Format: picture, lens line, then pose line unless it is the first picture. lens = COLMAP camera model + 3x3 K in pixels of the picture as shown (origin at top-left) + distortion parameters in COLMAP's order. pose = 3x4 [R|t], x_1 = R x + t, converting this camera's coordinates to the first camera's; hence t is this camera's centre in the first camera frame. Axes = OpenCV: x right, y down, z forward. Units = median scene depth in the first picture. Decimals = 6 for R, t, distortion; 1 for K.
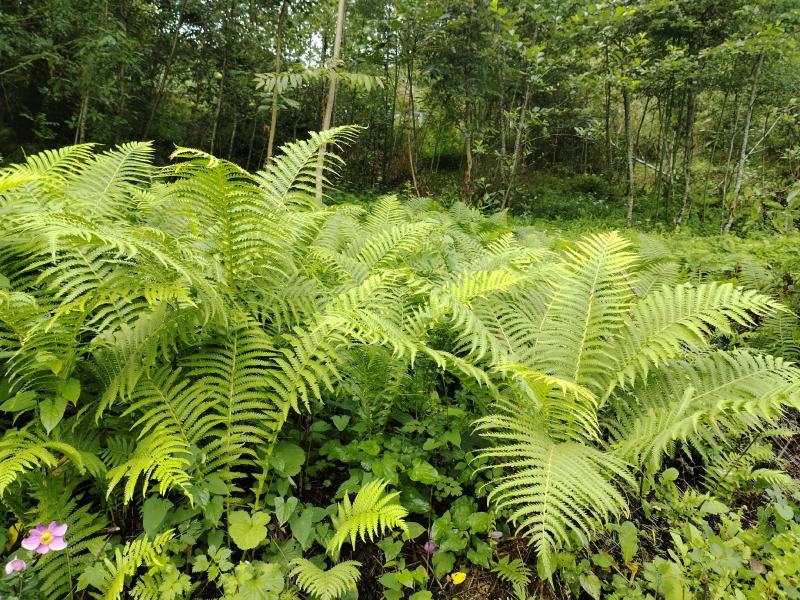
lens RADIAL K [[614.5, 0, 400.0], [0, 614.5, 300.0], [0, 0, 1]] dist [0.094624, -0.107151]
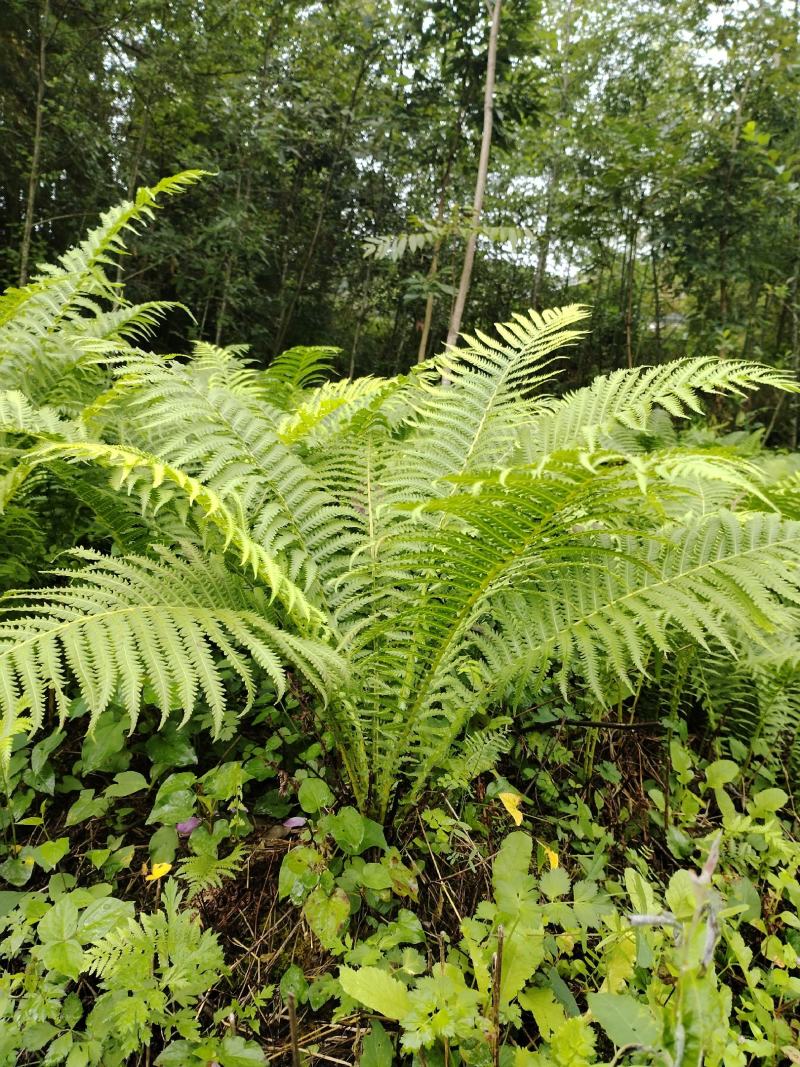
lens RADIAL K [[819.6, 0, 396.3], [0, 819.6, 530.6], [0, 0, 1]] dist [0.094624, -0.107151]
pose [[0.948709, 0.038698, -0.313774, 0.133527], [-0.058133, 0.996911, -0.052819, 0.042111], [0.310761, 0.068351, 0.948027, 0.082901]]
